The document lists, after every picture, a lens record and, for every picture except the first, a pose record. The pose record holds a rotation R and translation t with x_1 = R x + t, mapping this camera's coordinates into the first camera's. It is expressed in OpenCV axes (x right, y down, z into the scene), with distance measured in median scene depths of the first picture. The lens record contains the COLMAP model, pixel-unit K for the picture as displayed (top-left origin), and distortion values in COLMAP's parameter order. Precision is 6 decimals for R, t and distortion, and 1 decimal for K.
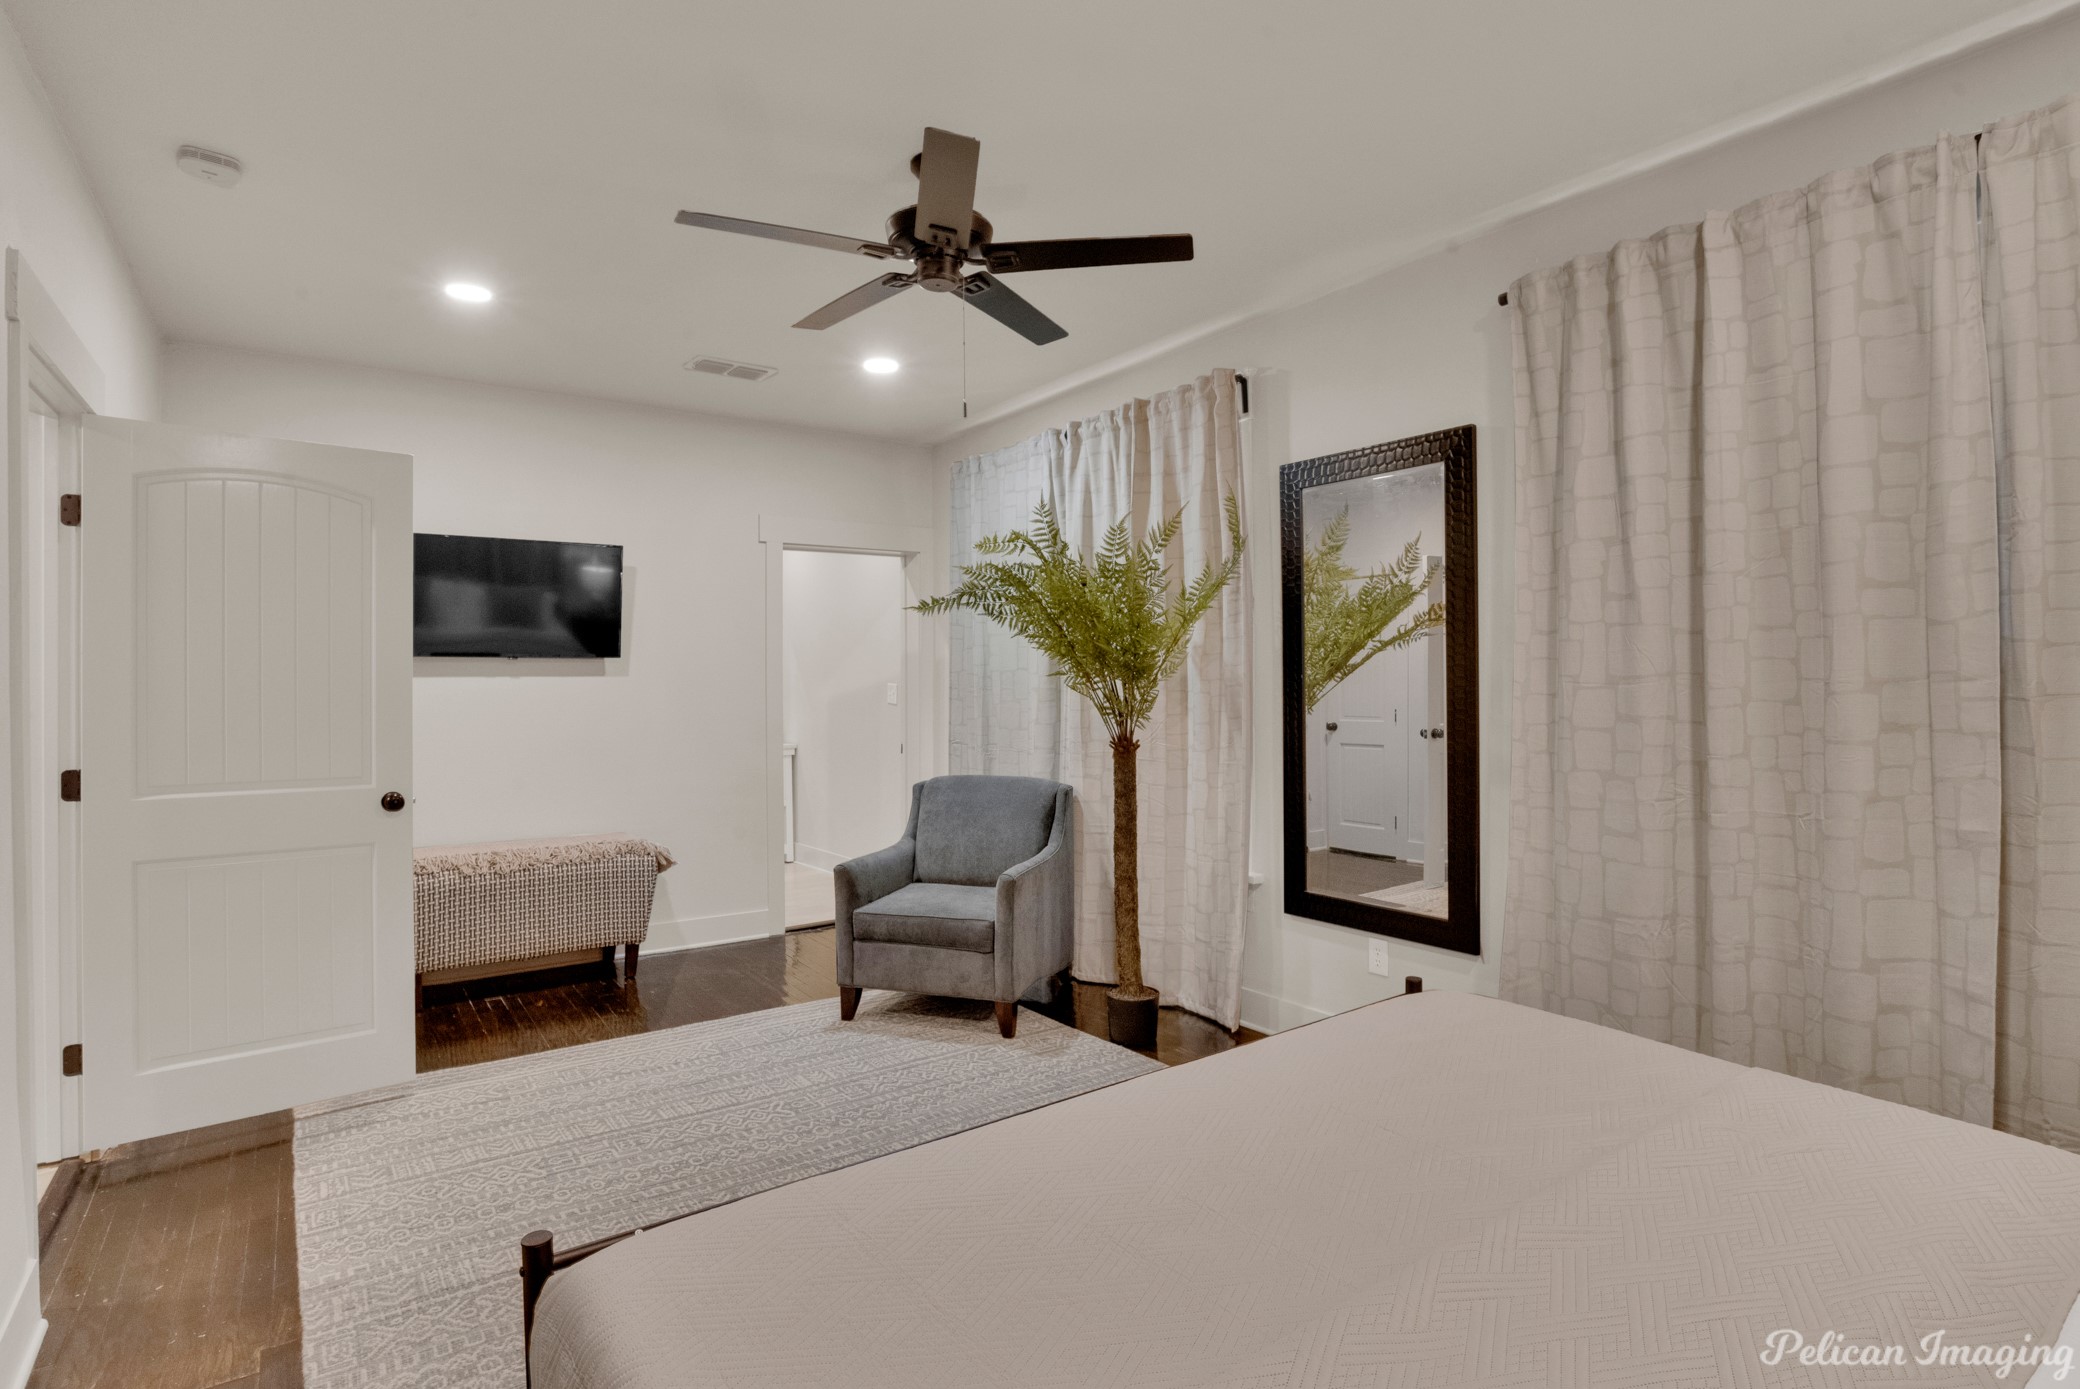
lens RADIAL K [[1052.9, 0, 1034.5], [0, 1052.9, 681.9], [0, 0, 1]] dist [-0.049636, 0.019511]
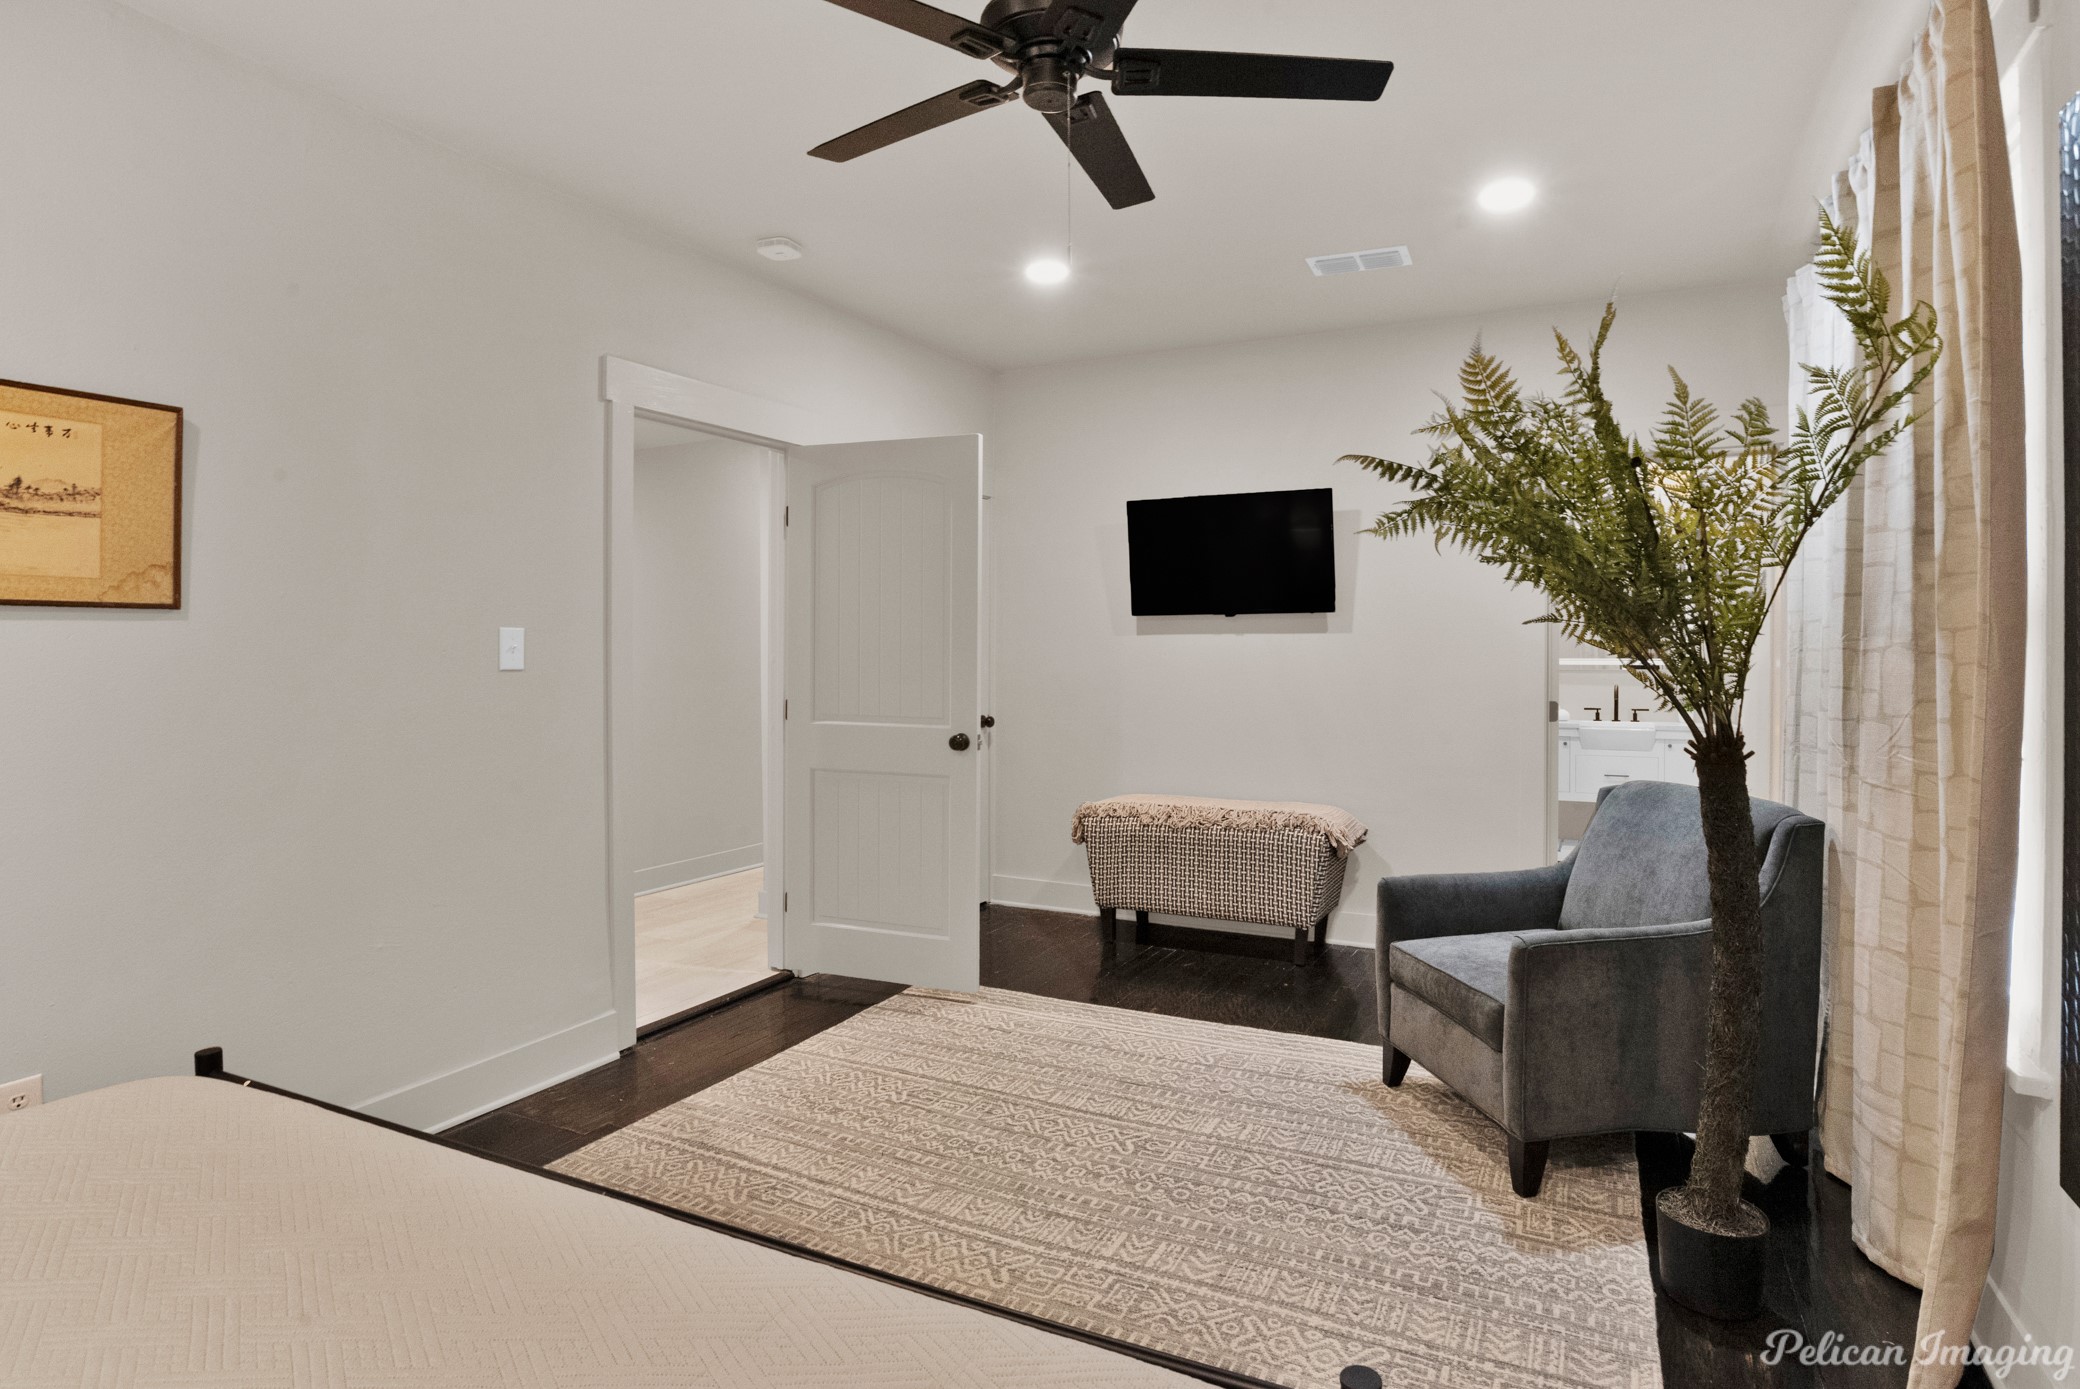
lens RADIAL K [[1098.7, 0, 1081.2], [0, 1098.7, 645.1], [0, 0, 1]] dist [-0.034240, 0.000967]
pose [[0.476596, 0.002125, -0.879120, 0.497906], [-0.001638, 0.999997, 0.001529, 0.006063], [0.879121, 0.000711, 0.476598, 0.526264]]
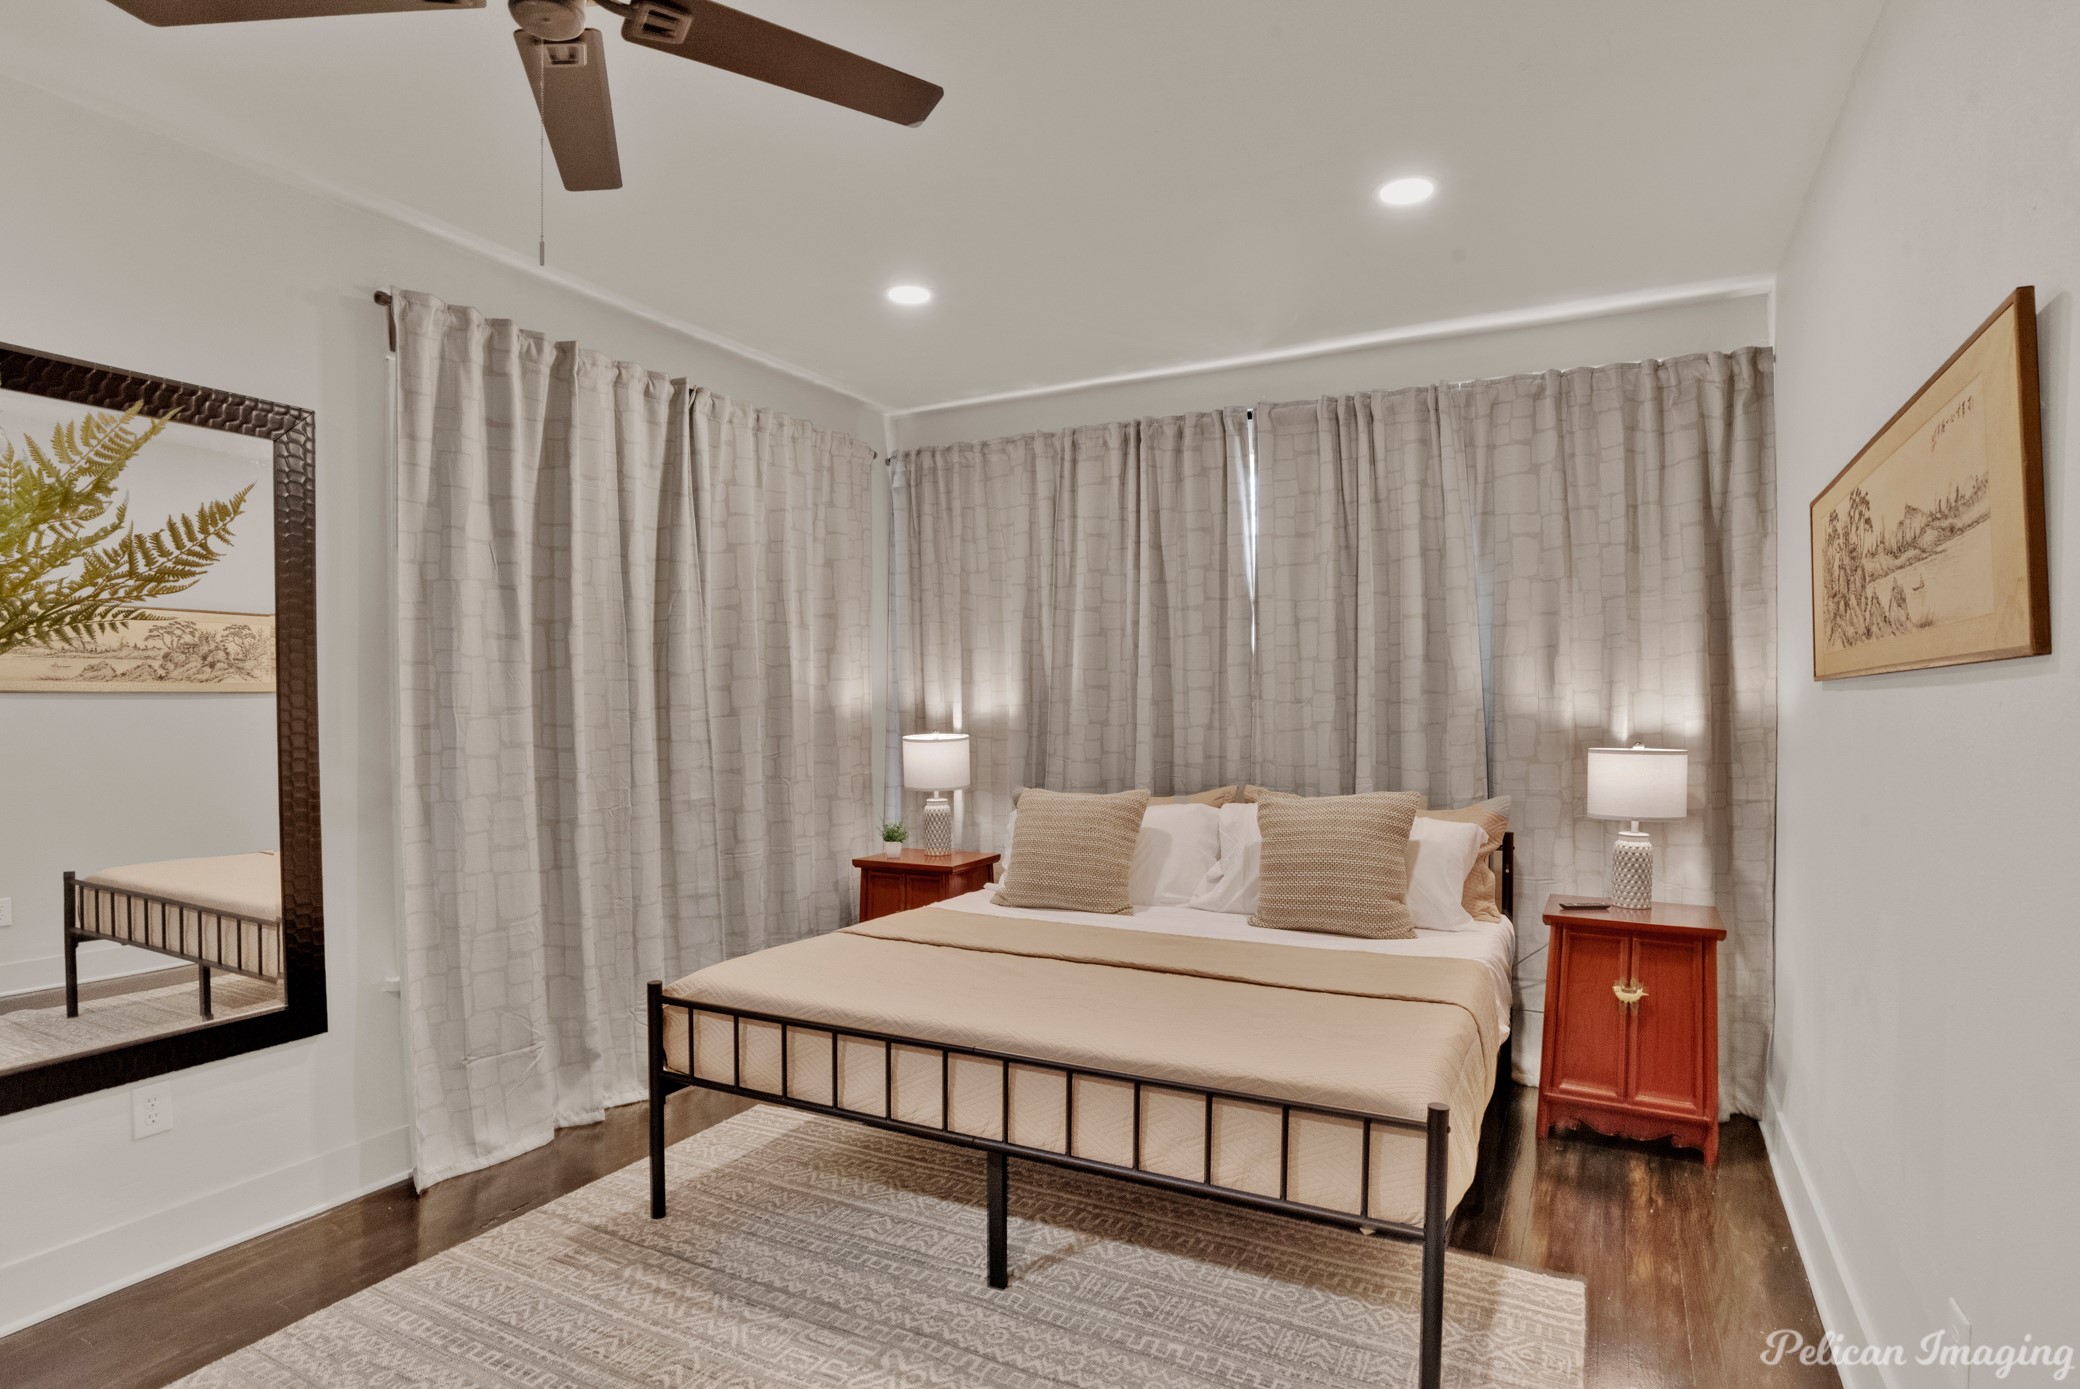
lens RADIAL K [[1052.9, 0, 1035.5], [0, 1052.9, 710.4], [0, 0, 1]] dist [-0.049636, 0.019511]
pose [[-0.448363, 0.003310, 0.893846, -0.587682], [0.008945, 0.999960, 0.000784, 0.001673], [-0.893807, 0.008348, -0.448374, 0.844210]]
